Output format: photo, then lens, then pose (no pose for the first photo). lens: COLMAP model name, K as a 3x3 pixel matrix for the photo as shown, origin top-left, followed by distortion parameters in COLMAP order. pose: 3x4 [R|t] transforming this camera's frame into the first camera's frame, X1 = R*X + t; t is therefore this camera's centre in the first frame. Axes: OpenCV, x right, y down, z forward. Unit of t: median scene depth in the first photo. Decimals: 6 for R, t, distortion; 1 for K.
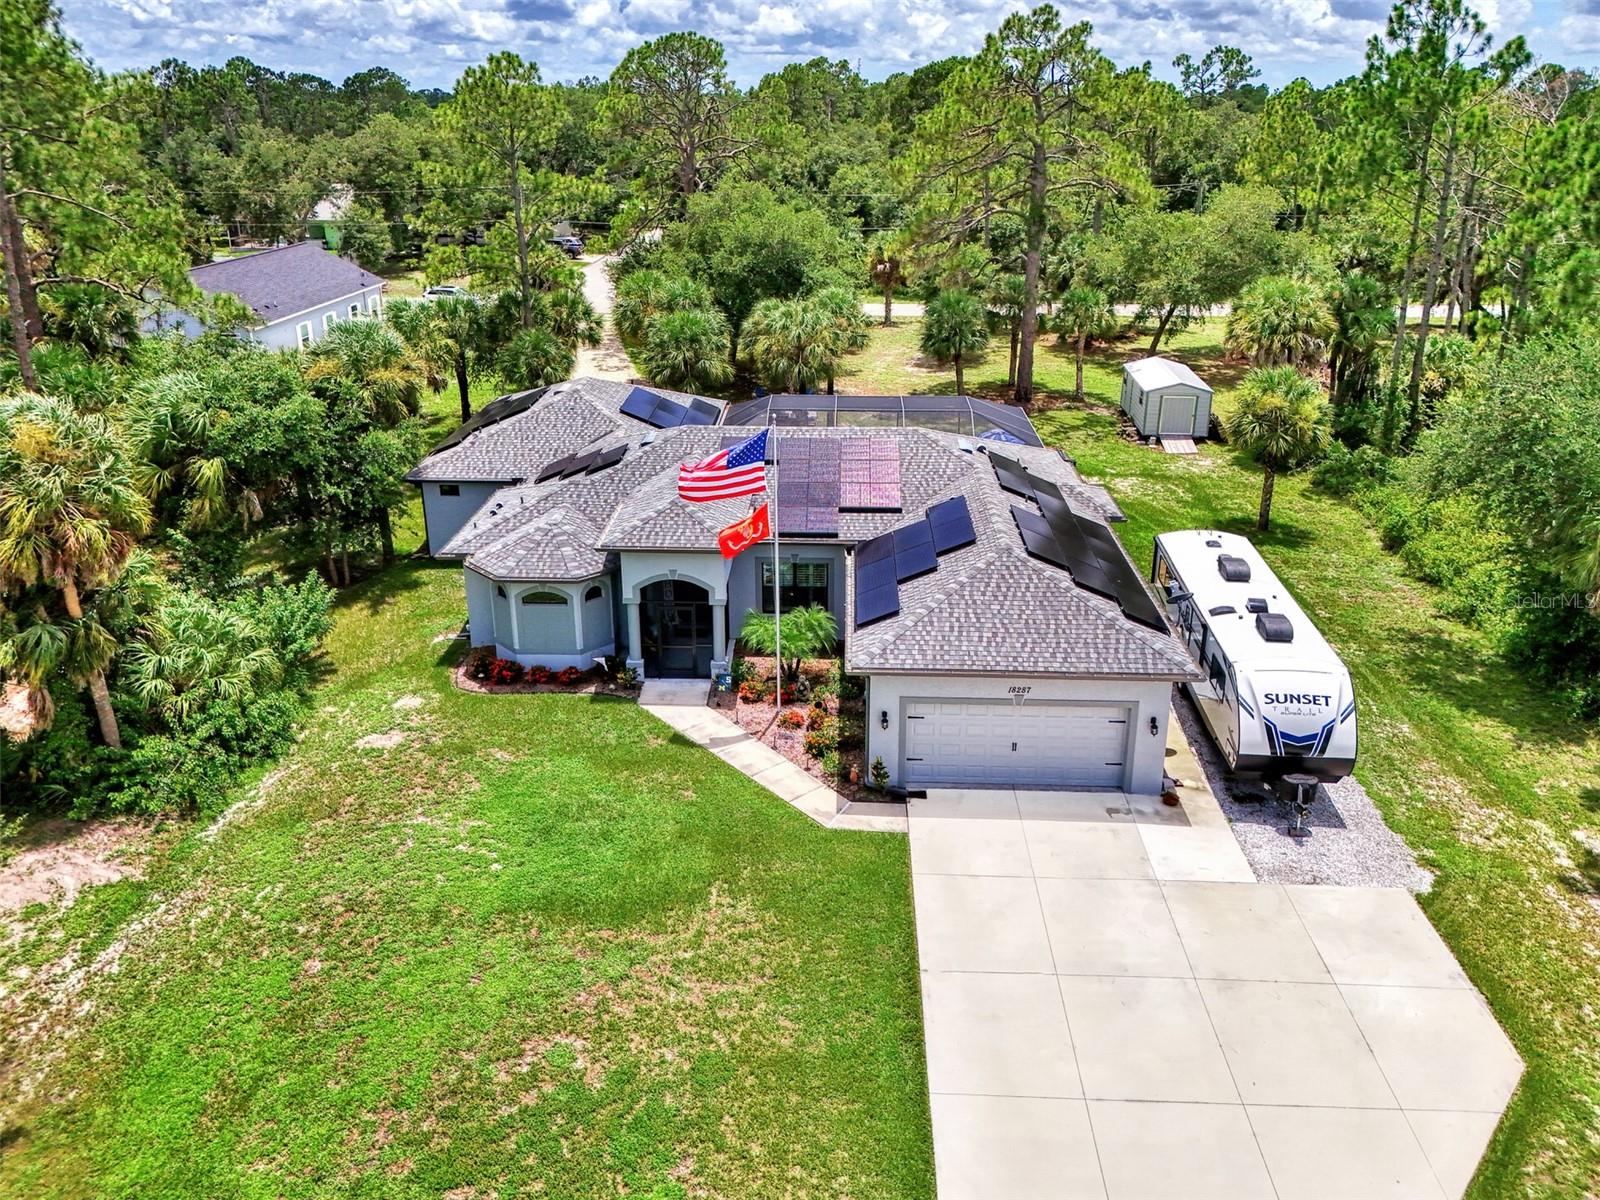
lens RADIAL K [[1174.7, 0, 800.0], [0, 1174.7, 600.0], [0, 0, 1]] dist [0.069405, -0.068613]
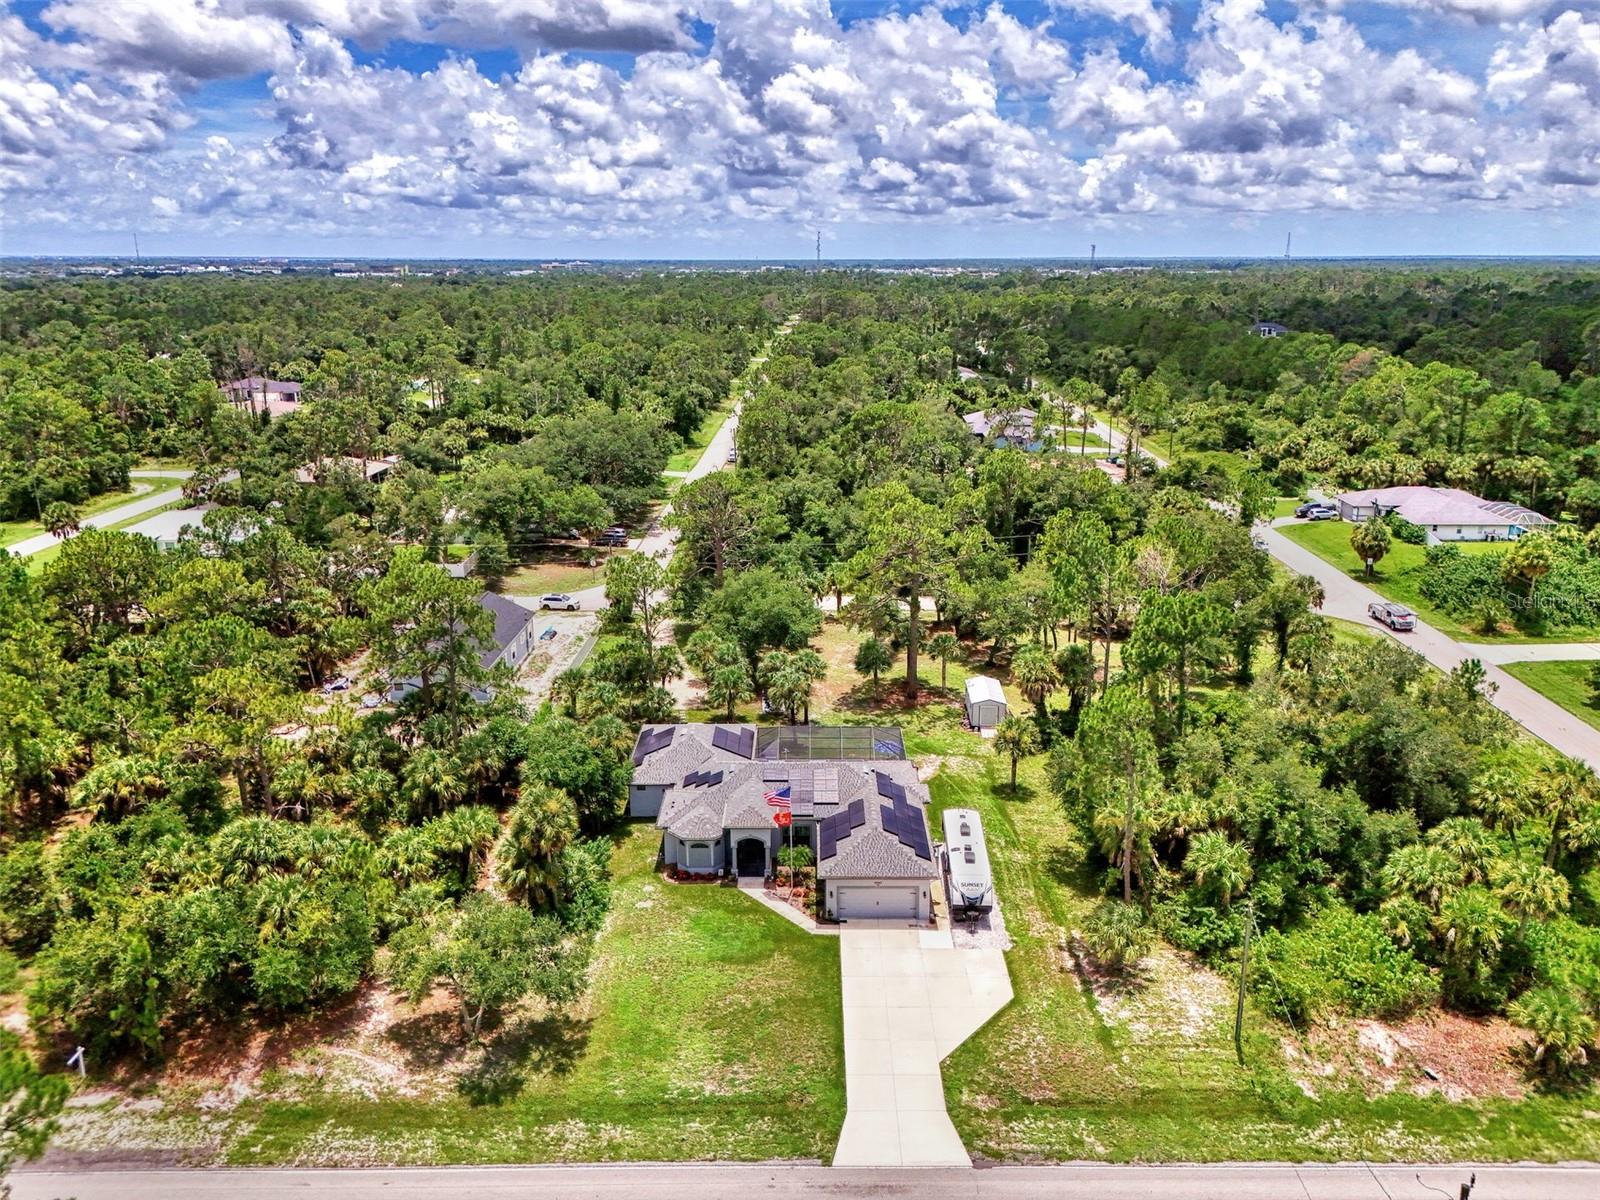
lens RADIAL K [[1174.7, 0, 800.0], [0, 1174.7, 600.0], [0, 0, 1]] dist [0.069405, -0.068613]
pose [[0.999545, -0.010572, 0.028237, -0.065616], [0.013704, 0.993485, -0.113140, -0.242332], [-0.026856, 0.113476, 0.993178, -1.633097]]
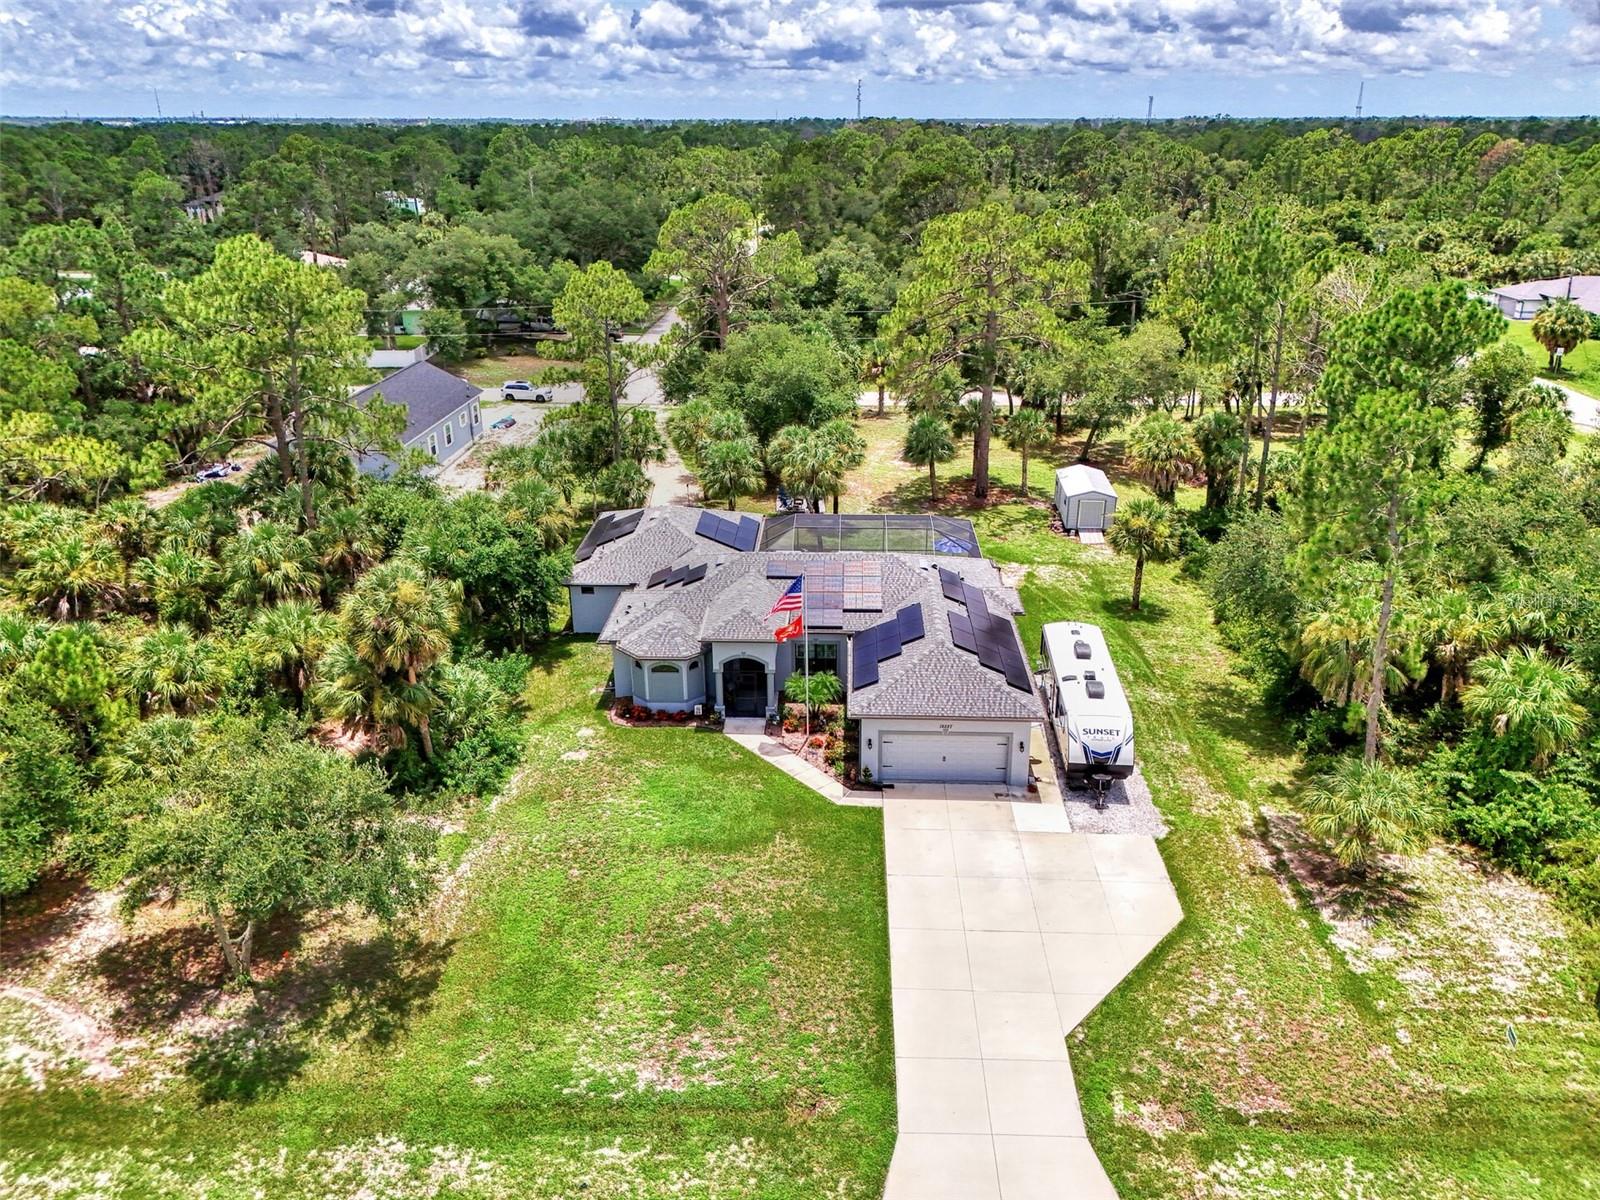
lens RADIAL K [[1166.5, 0, 800.0], [0, 1166.5, 600.0], [0, 0, 1]] dist [0.079983, -0.079238]
pose [[0.999998, -0.001602, -0.001153, -0.026053], [0.001590, 0.999946, -0.010254, -0.081673], [0.001169, 0.010252, 0.999947, -0.642778]]
